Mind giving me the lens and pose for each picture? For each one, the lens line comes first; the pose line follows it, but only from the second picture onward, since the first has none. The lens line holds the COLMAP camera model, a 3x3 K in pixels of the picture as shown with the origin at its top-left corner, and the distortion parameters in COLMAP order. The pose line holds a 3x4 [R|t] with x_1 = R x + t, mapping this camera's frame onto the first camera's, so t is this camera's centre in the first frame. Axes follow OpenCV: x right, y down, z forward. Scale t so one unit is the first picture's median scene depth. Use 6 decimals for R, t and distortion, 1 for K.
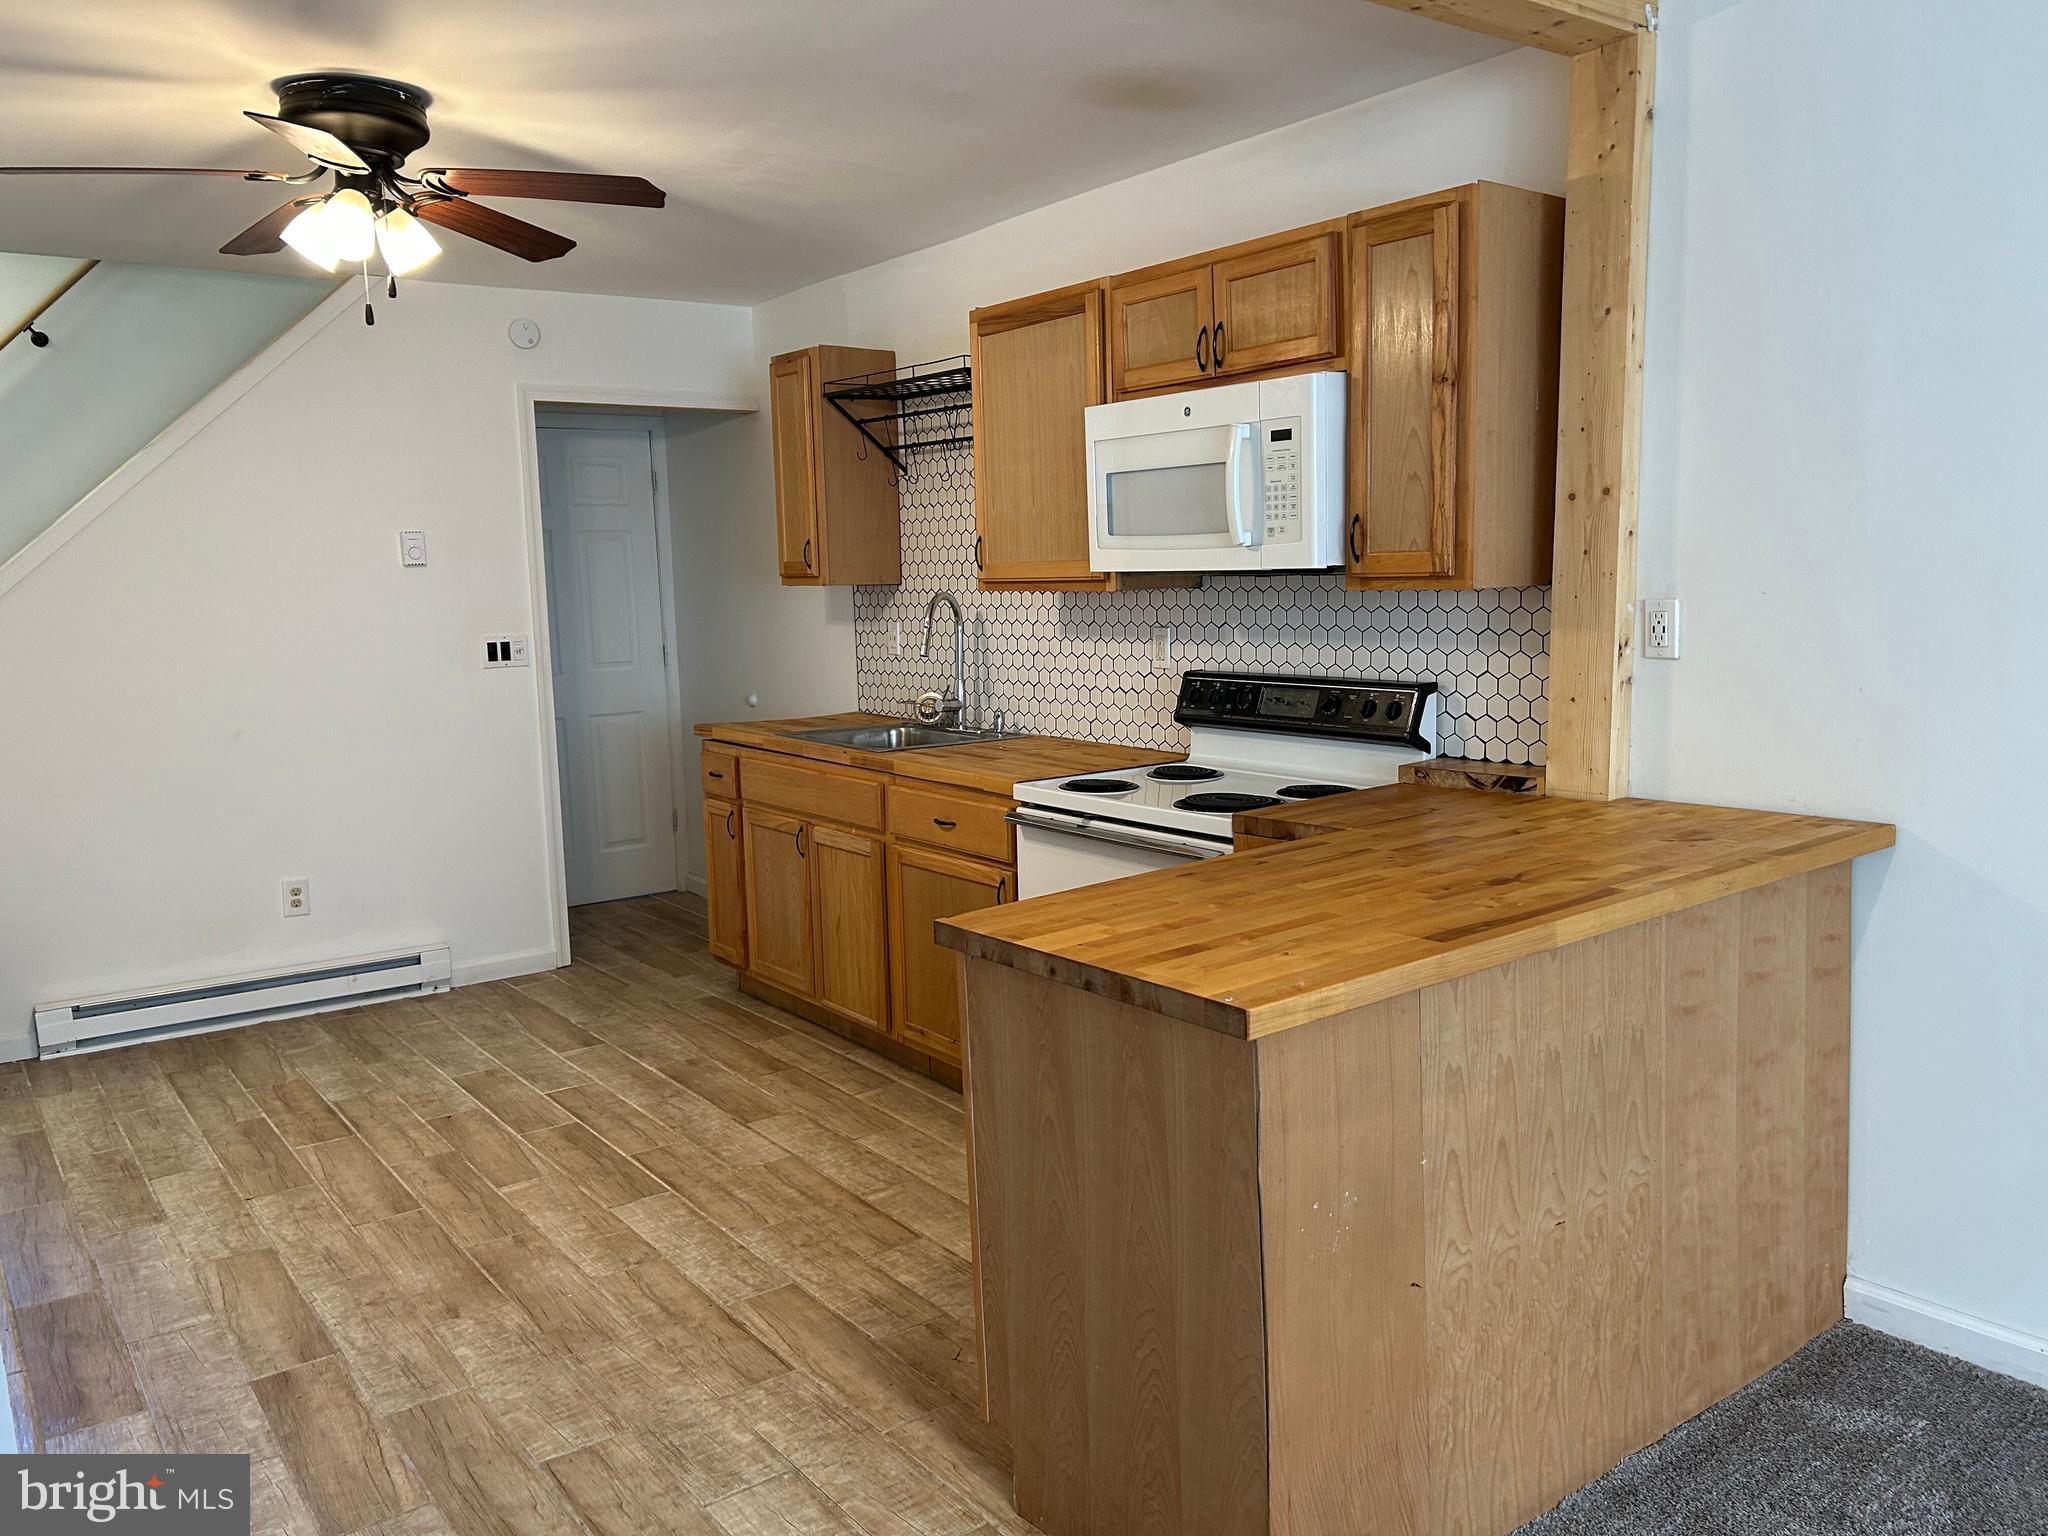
lens RADIAL K [[1547.7, 0, 1024.8], [0, 1547.7, 768.7], [0, 0, 1]] dist [0.052566, -0.054943]
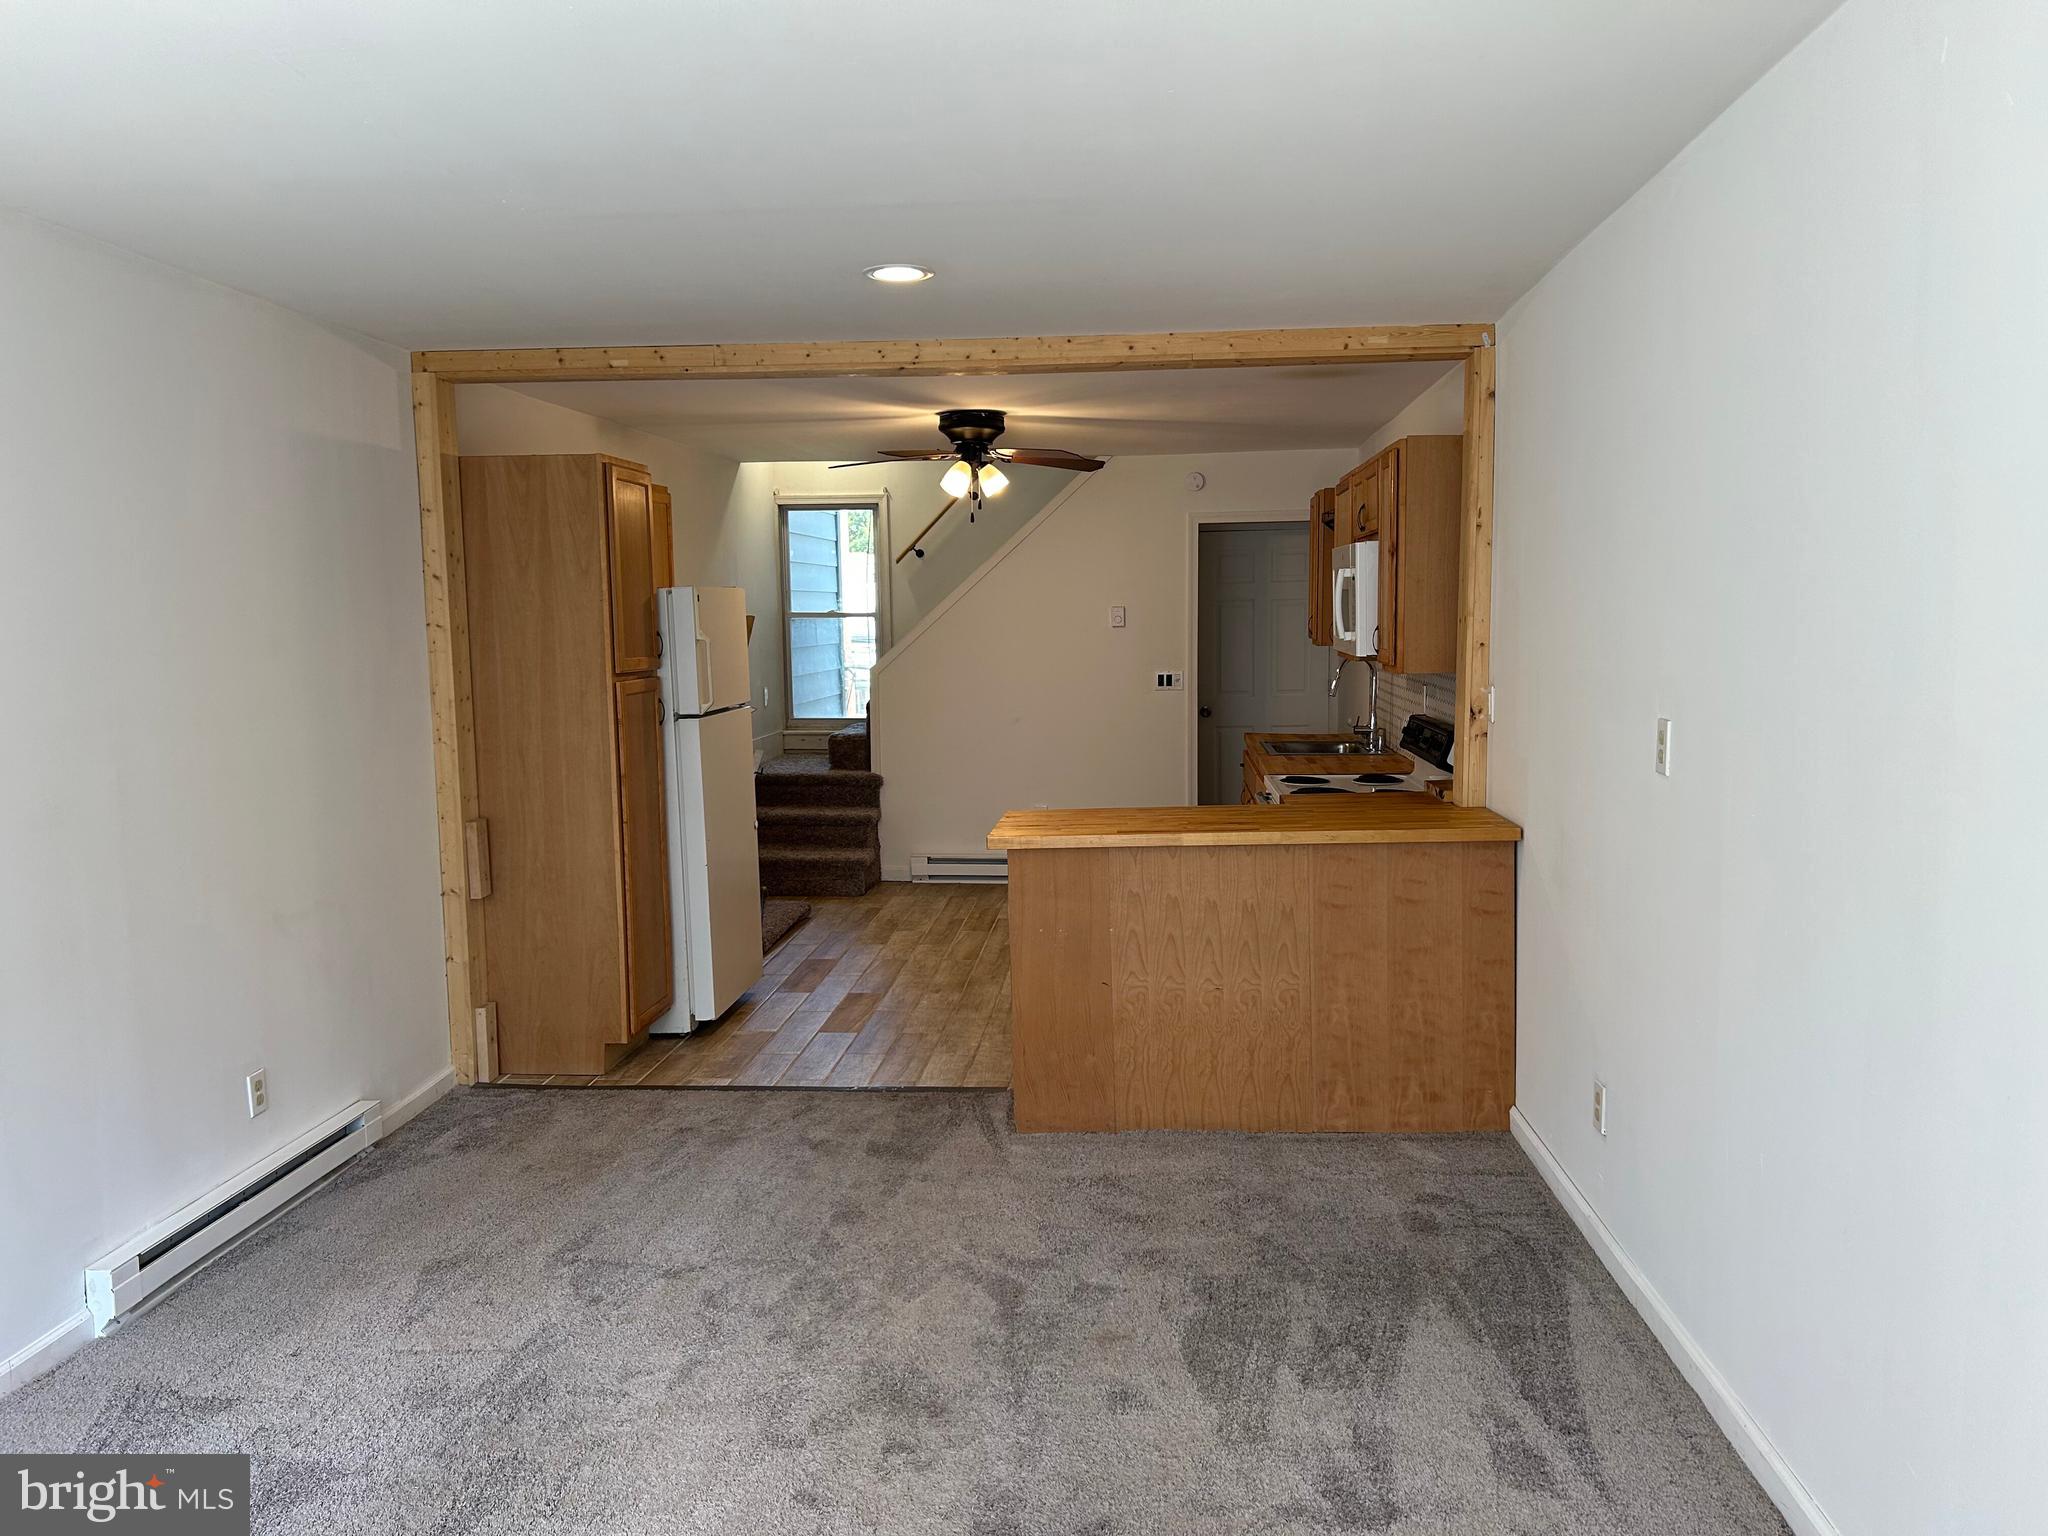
lens RADIAL K [[1547.7, 0, 1023.0], [0, 1547.7, 767.5], [0, 0, 1]] dist [0.052566, -0.054943]
pose [[0.747122, 0.085175, -0.659207, 1.325211], [-0.094061, 0.995323, 0.021999, -0.015356], [0.657998, 0.045570, 0.751639, -0.637617]]
